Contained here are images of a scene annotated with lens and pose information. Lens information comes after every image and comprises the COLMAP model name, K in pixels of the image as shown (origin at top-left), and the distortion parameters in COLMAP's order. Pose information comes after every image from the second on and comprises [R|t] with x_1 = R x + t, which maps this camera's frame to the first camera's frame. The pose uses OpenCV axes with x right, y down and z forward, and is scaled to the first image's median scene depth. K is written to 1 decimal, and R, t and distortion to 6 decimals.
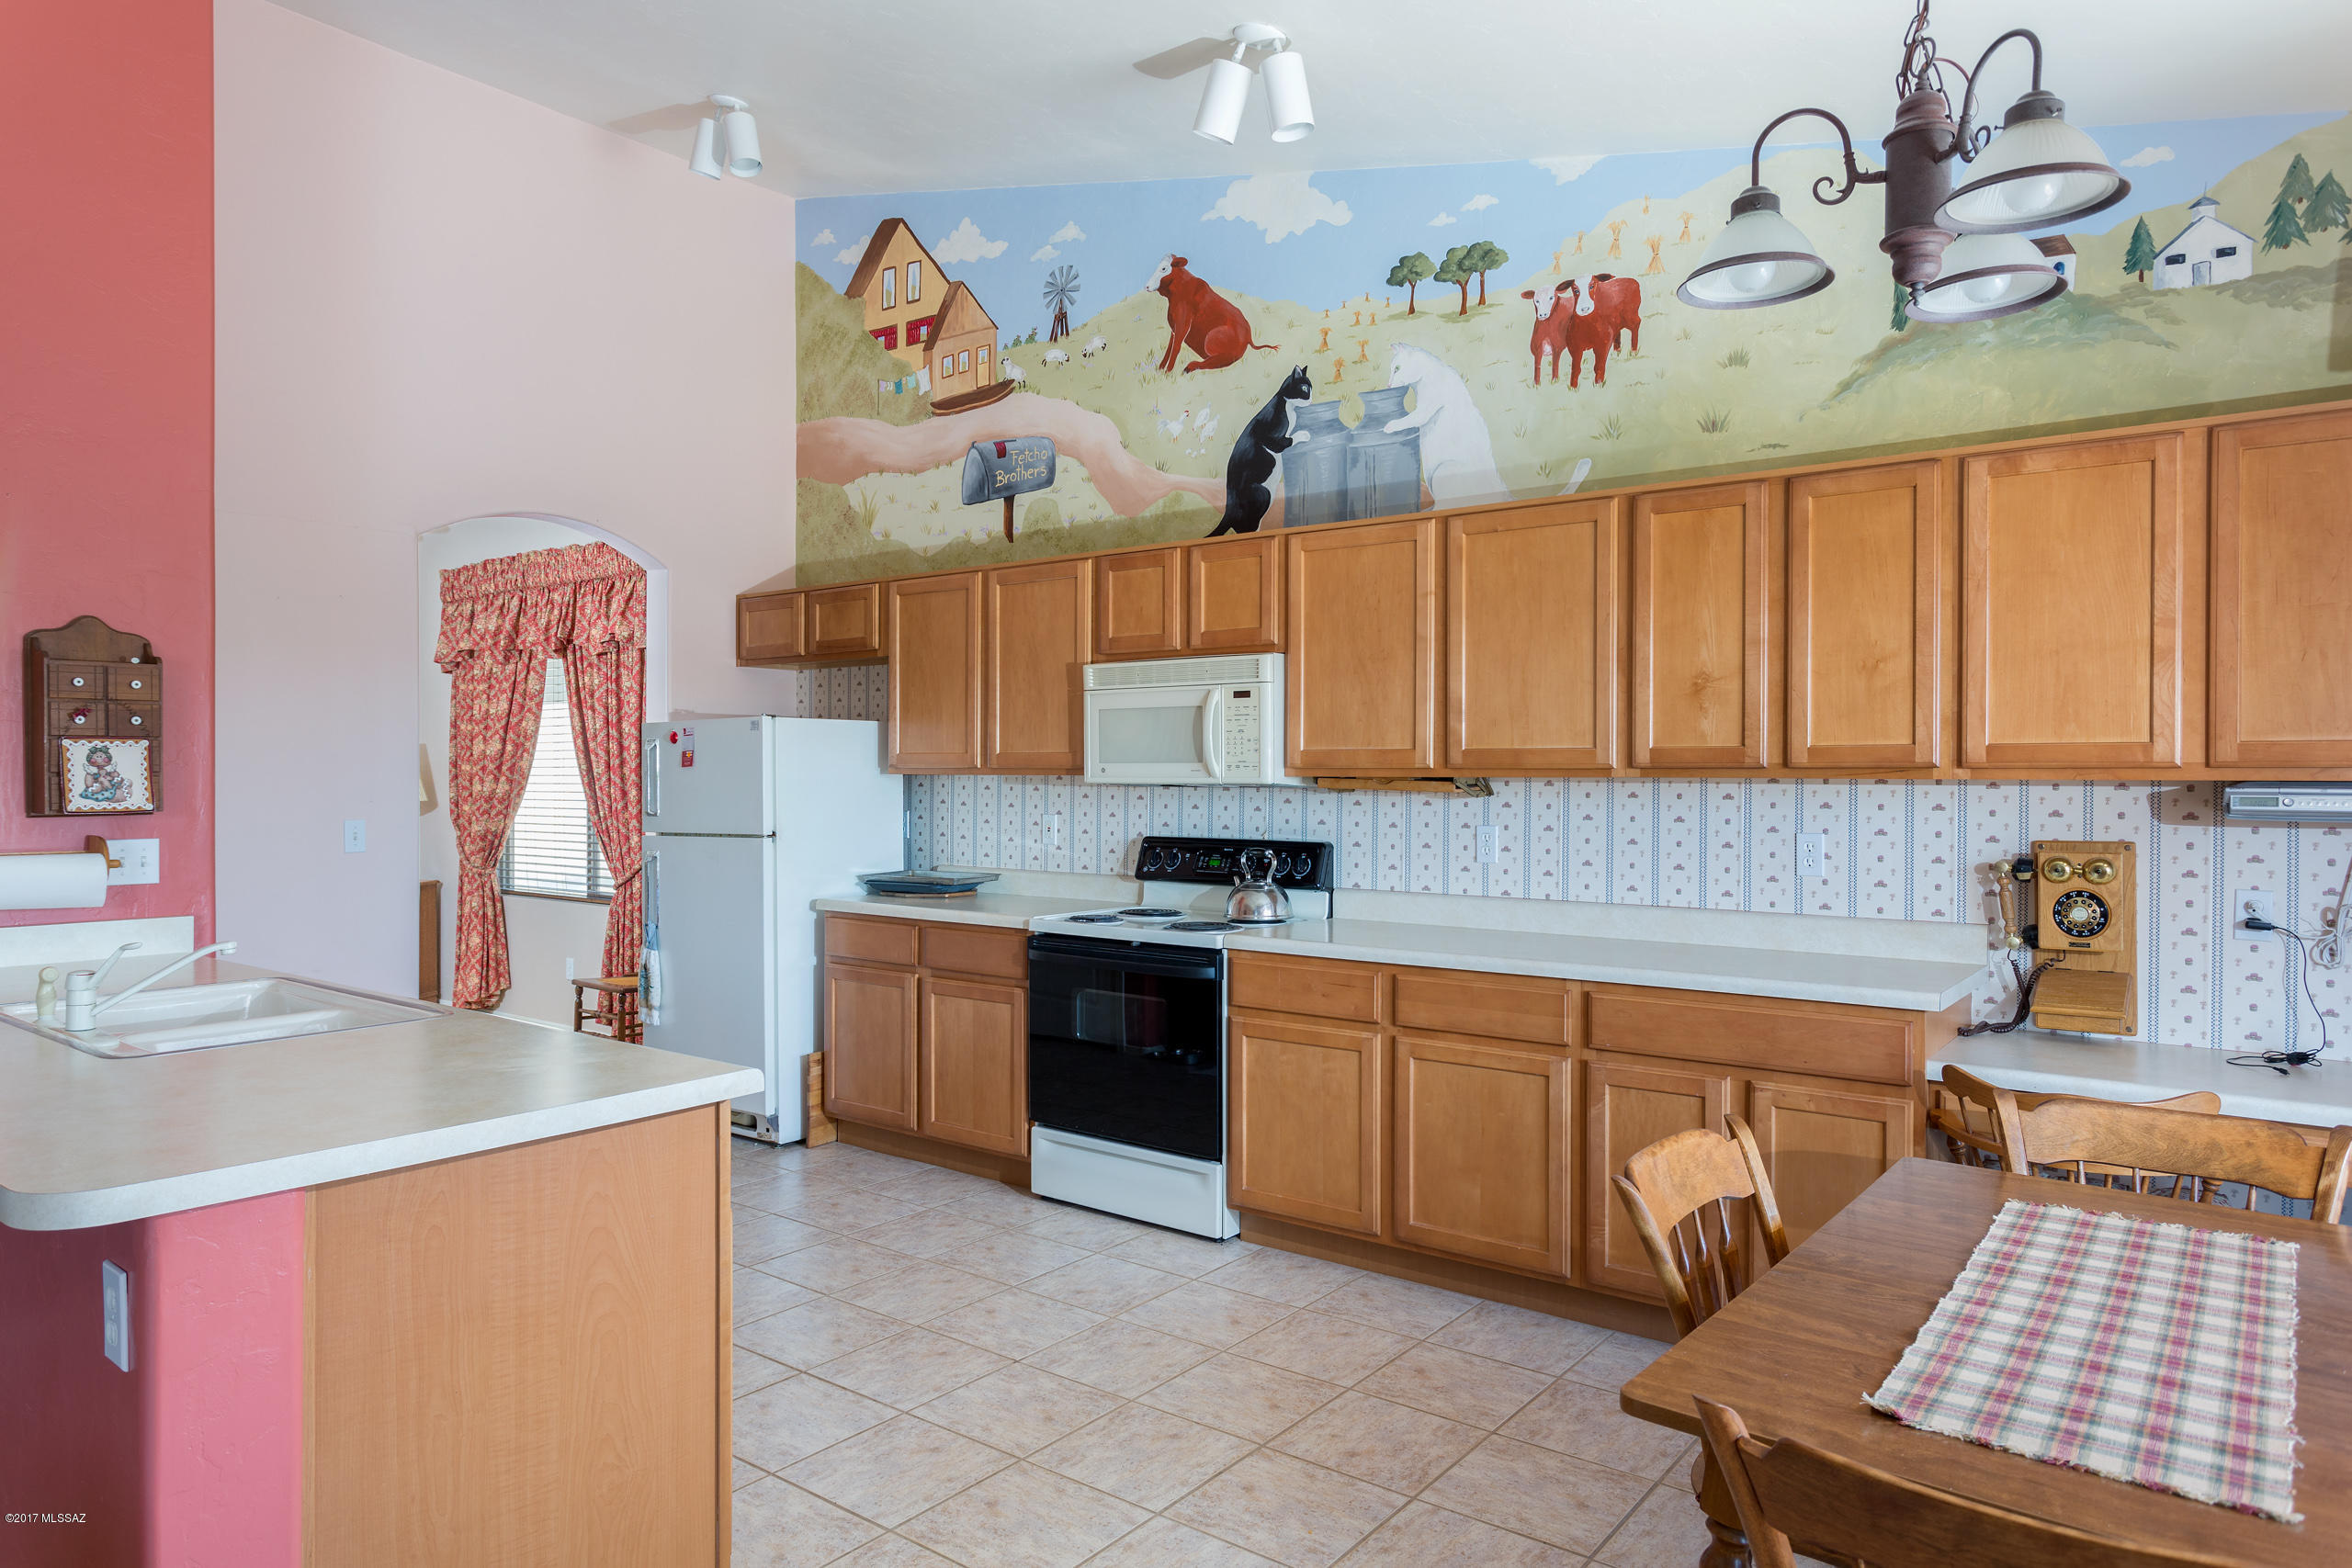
lens RADIAL K [[1438.7, 0, 1174.1], [0, 1438.7, 779.0], [0, 0, 1]] dist [-0.005982, 0.001975]
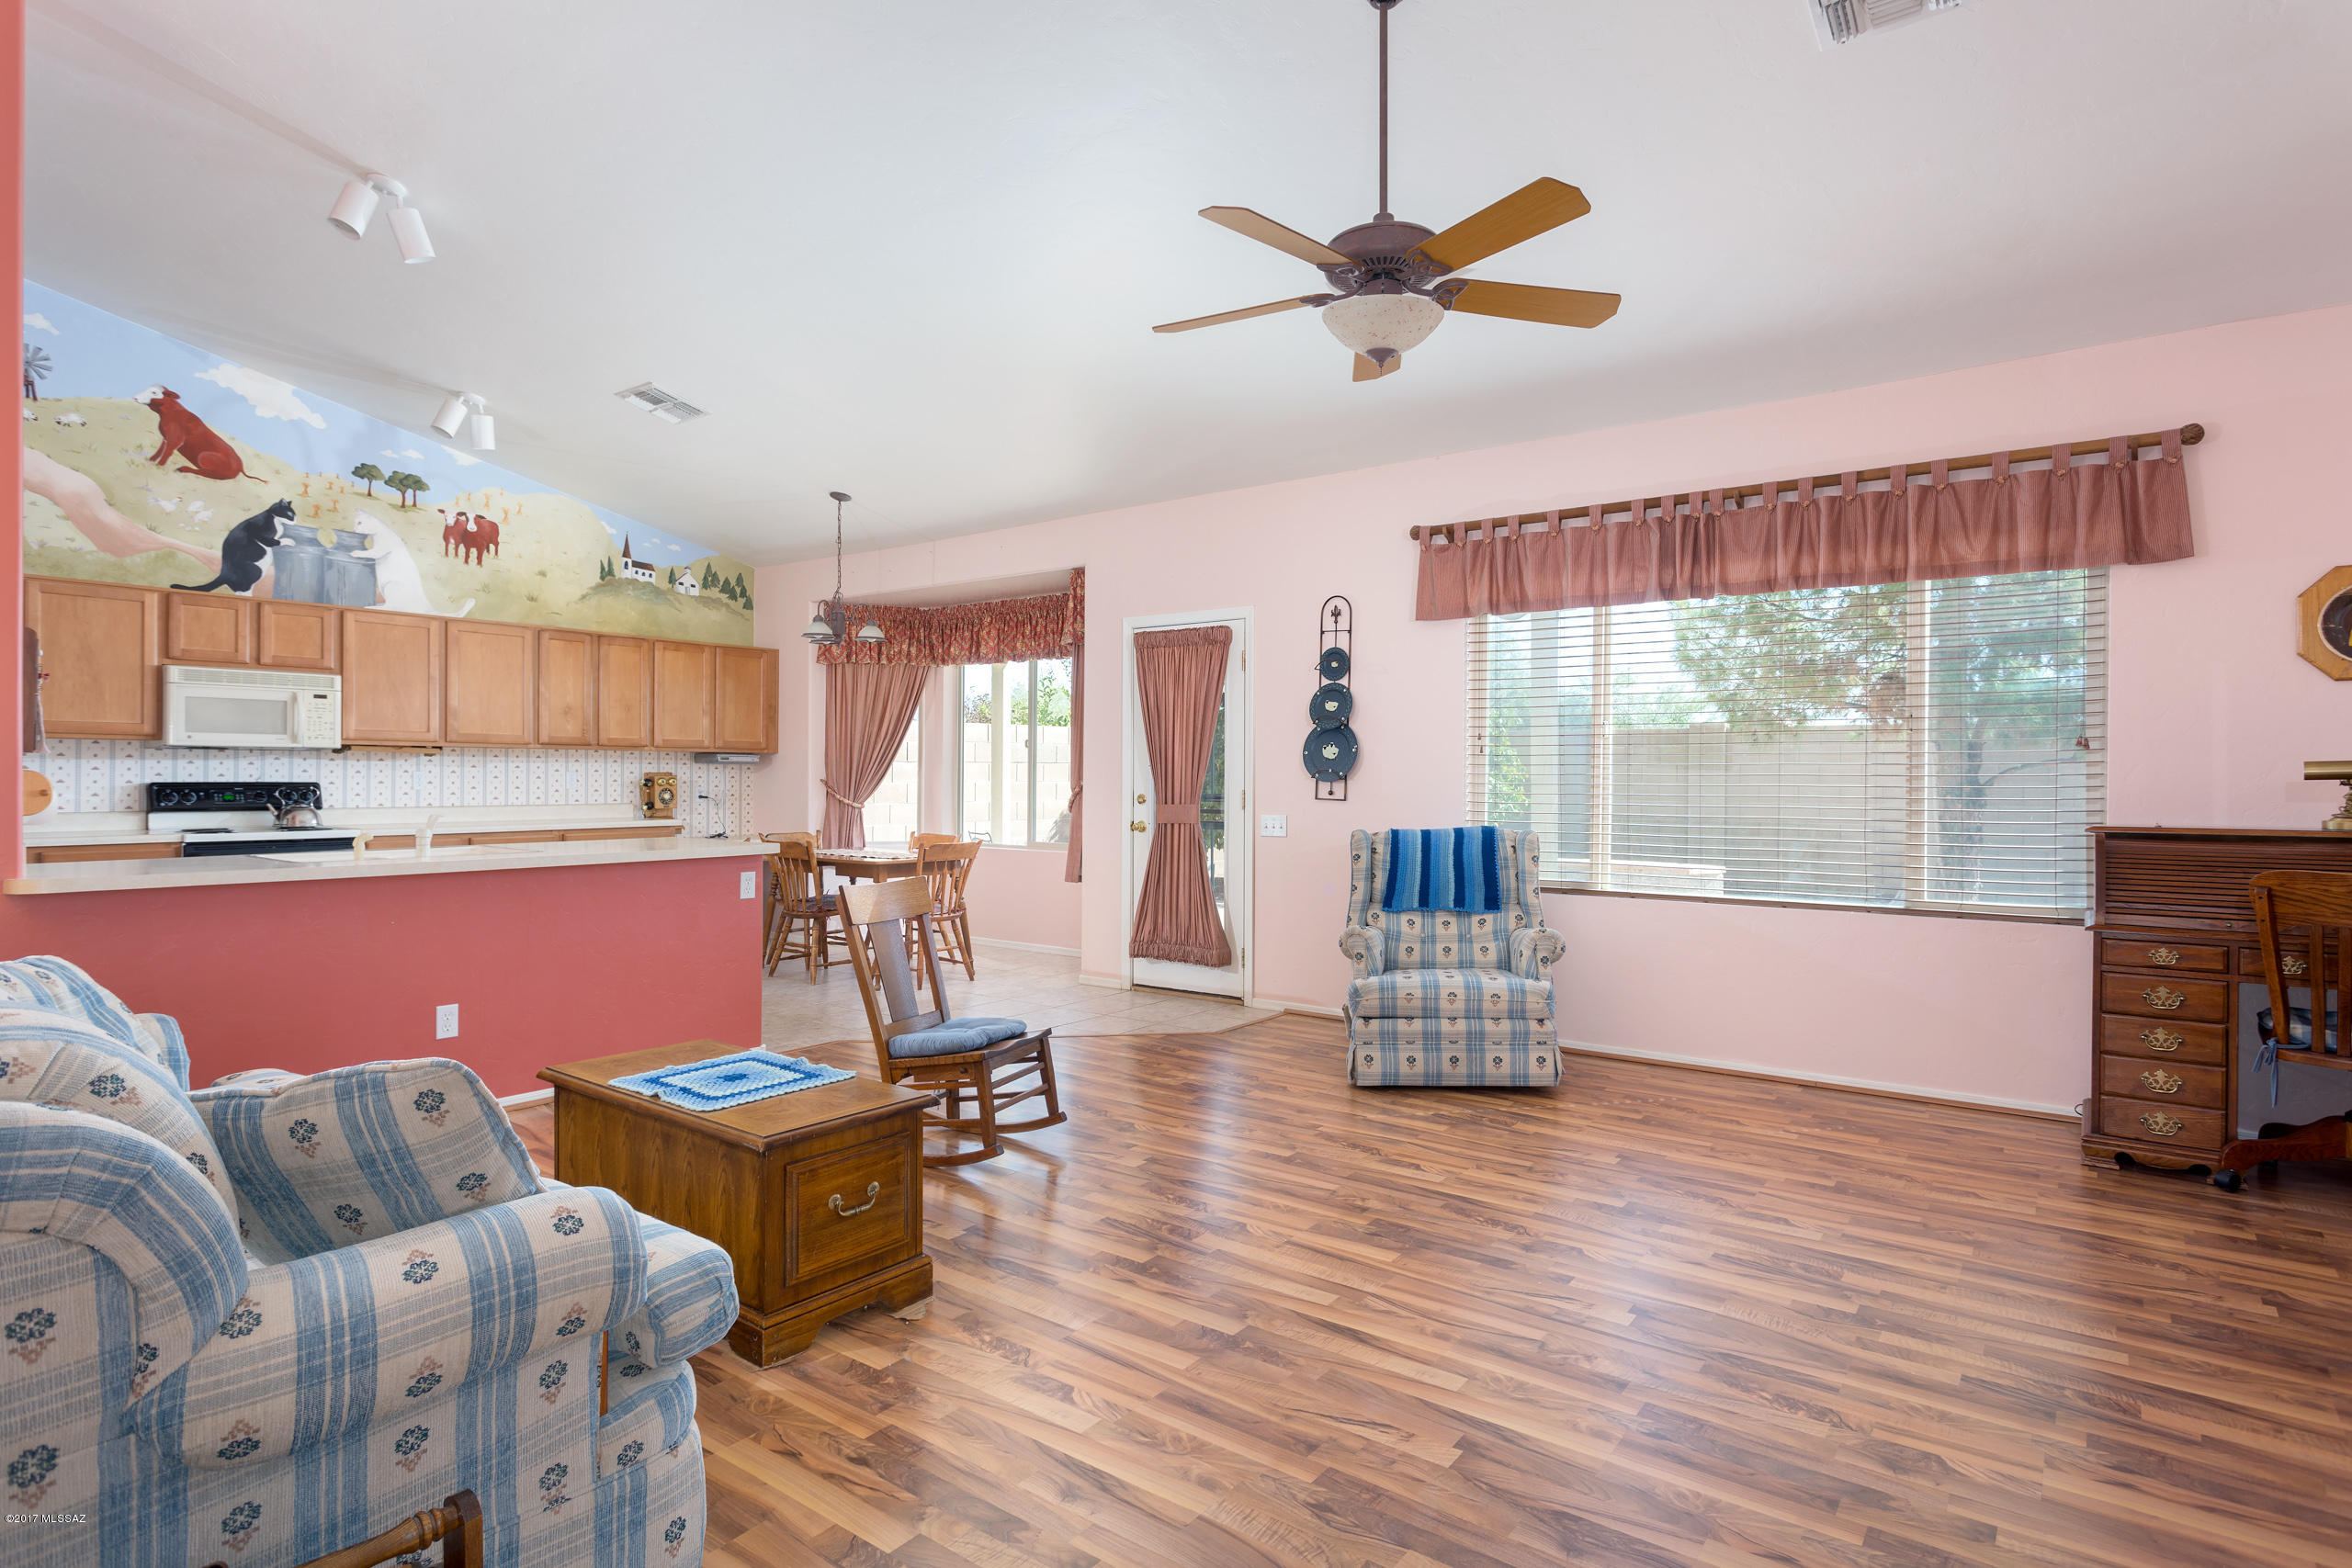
lens RADIAL K [[1195.7, 0, 1175.0], [0, 1195.7, 780.6], [0, 0, 1]] dist [-0.003221, -0.000936]
pose [[-0.017695, -0.007758, 0.999813, -1.338601], [-0.002677, 0.999967, 0.007712, 0.027963], [-0.999840, -0.002540, -0.017715, -0.013794]]
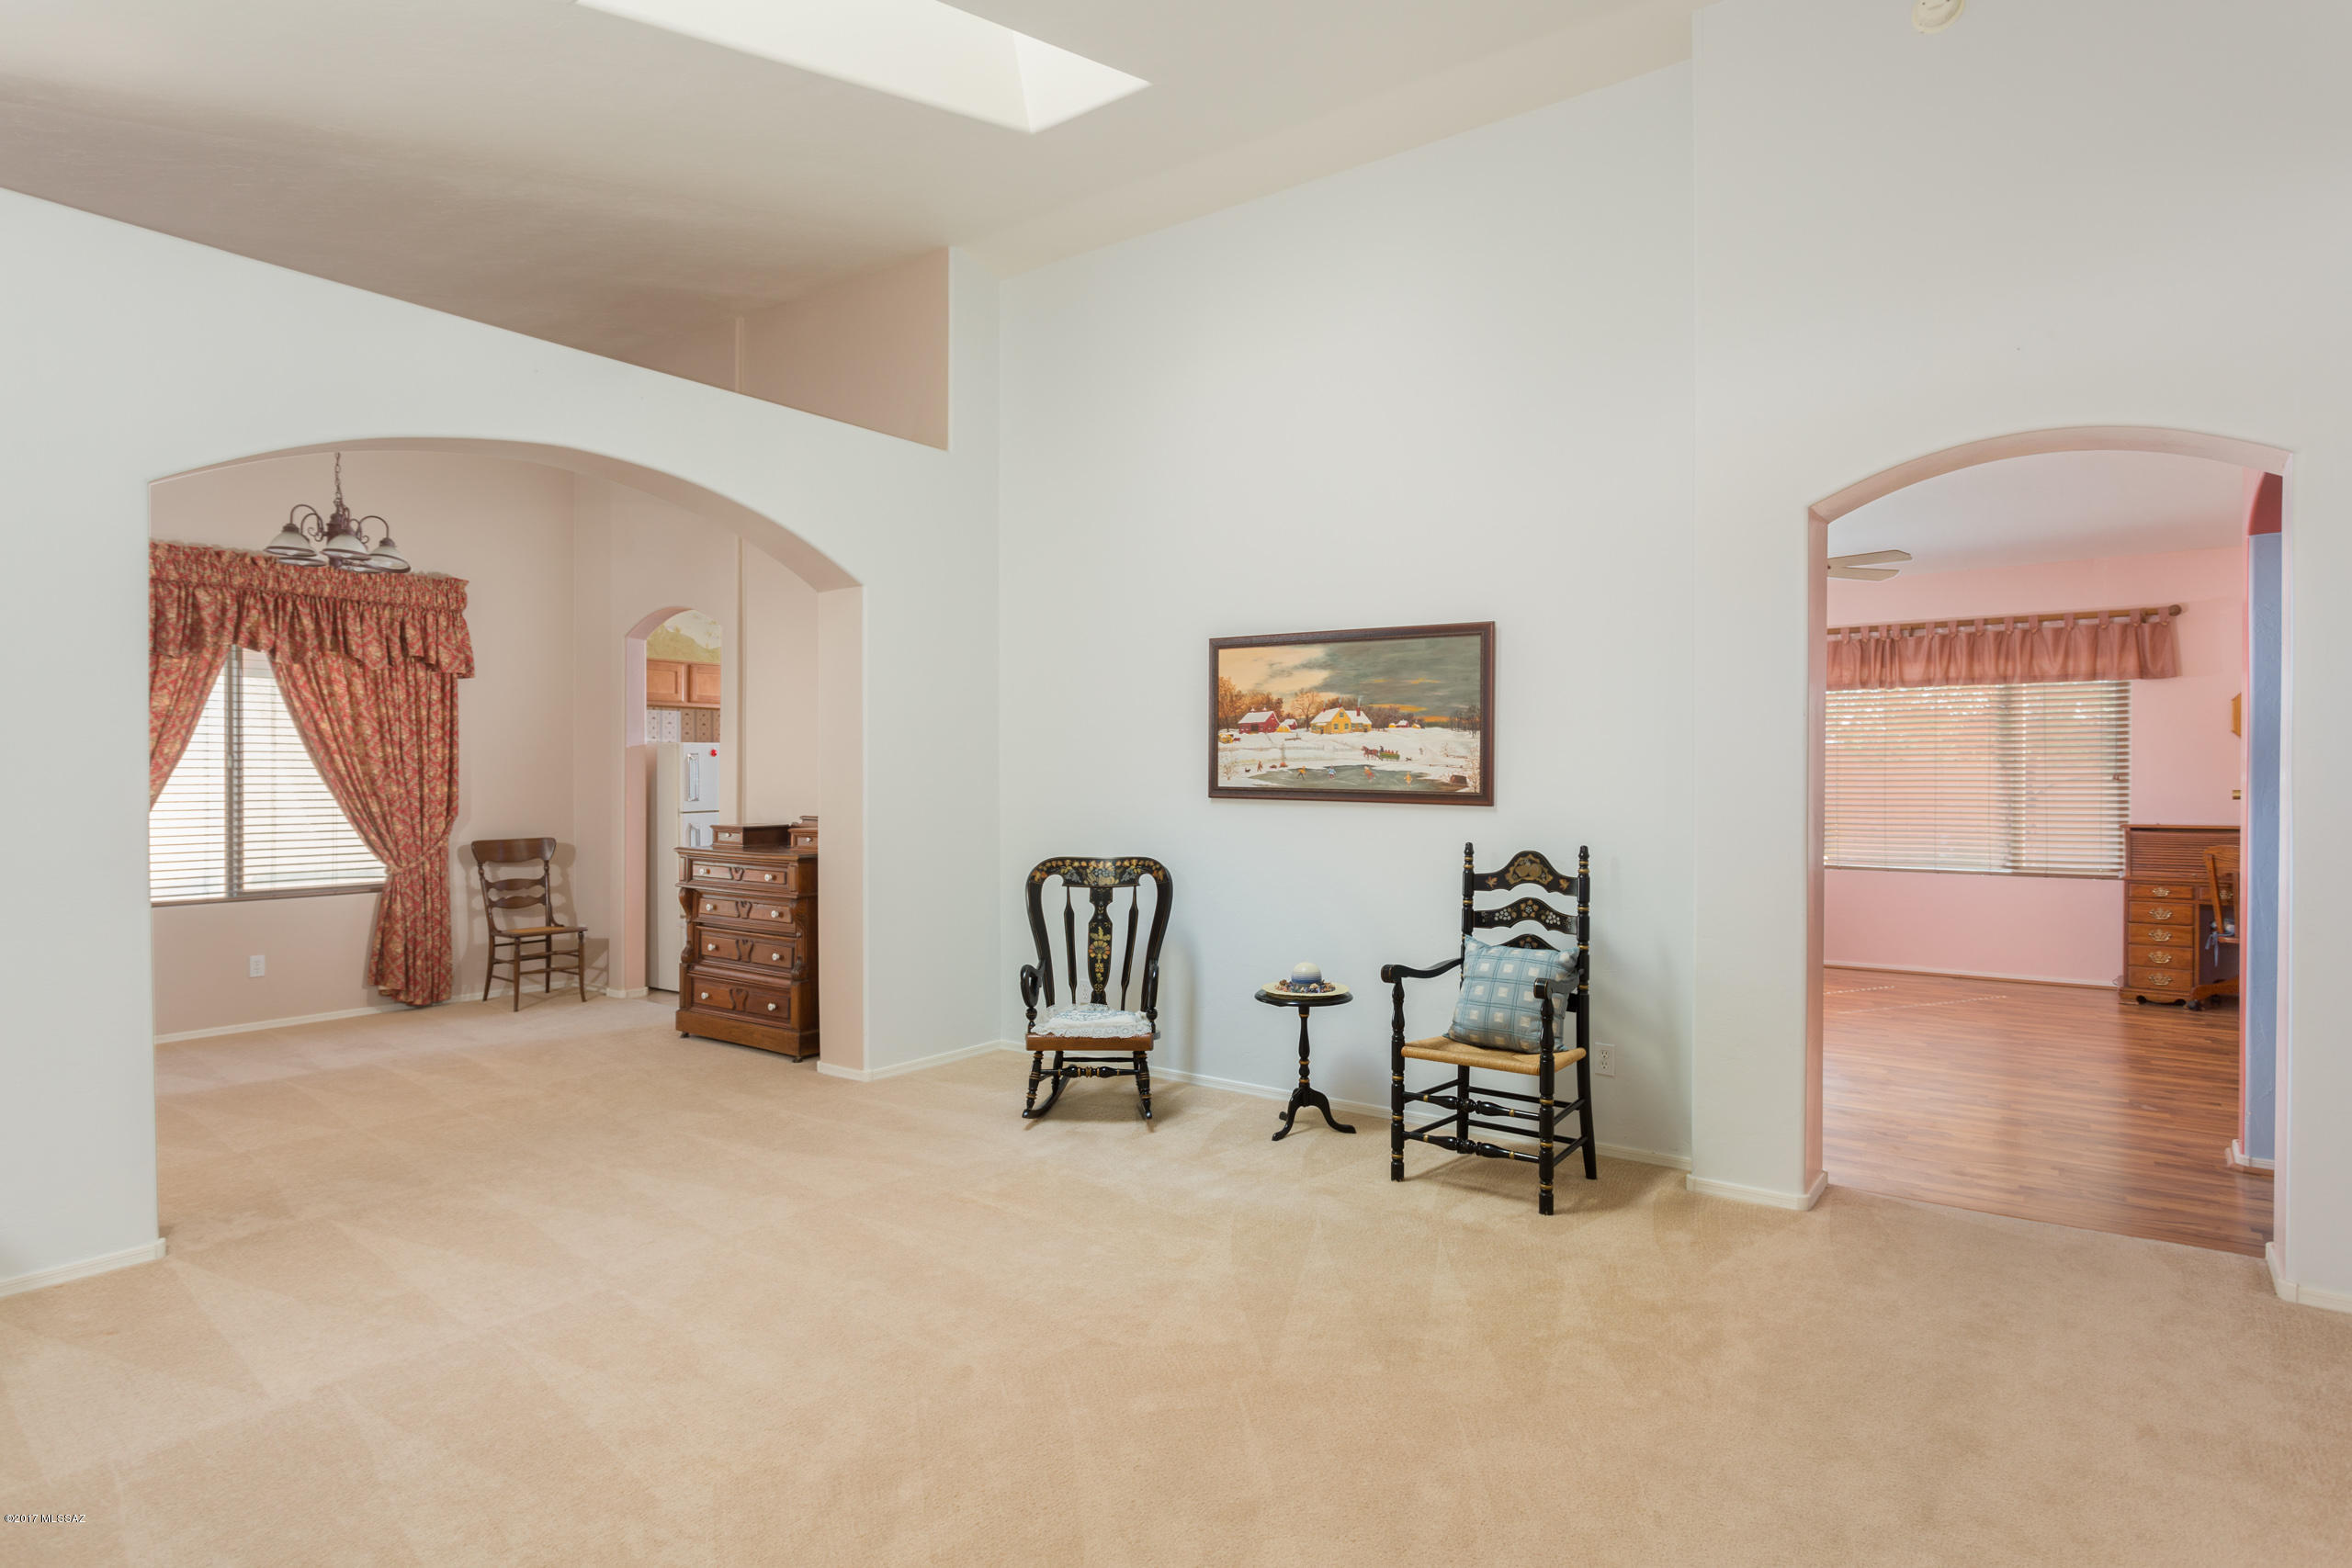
lens RADIAL K [[1236.7, 0, 1177.8], [0, 1236.7, 784.3], [0, 0, 1]] dist [-0.010579, 0.005711]
pose [[-0.024548, -0.006472, 0.999678, -2.074421], [0.003244, 0.999973, 0.006554, -0.001023], [-0.999693, 0.003404, -0.024526, 0.587927]]
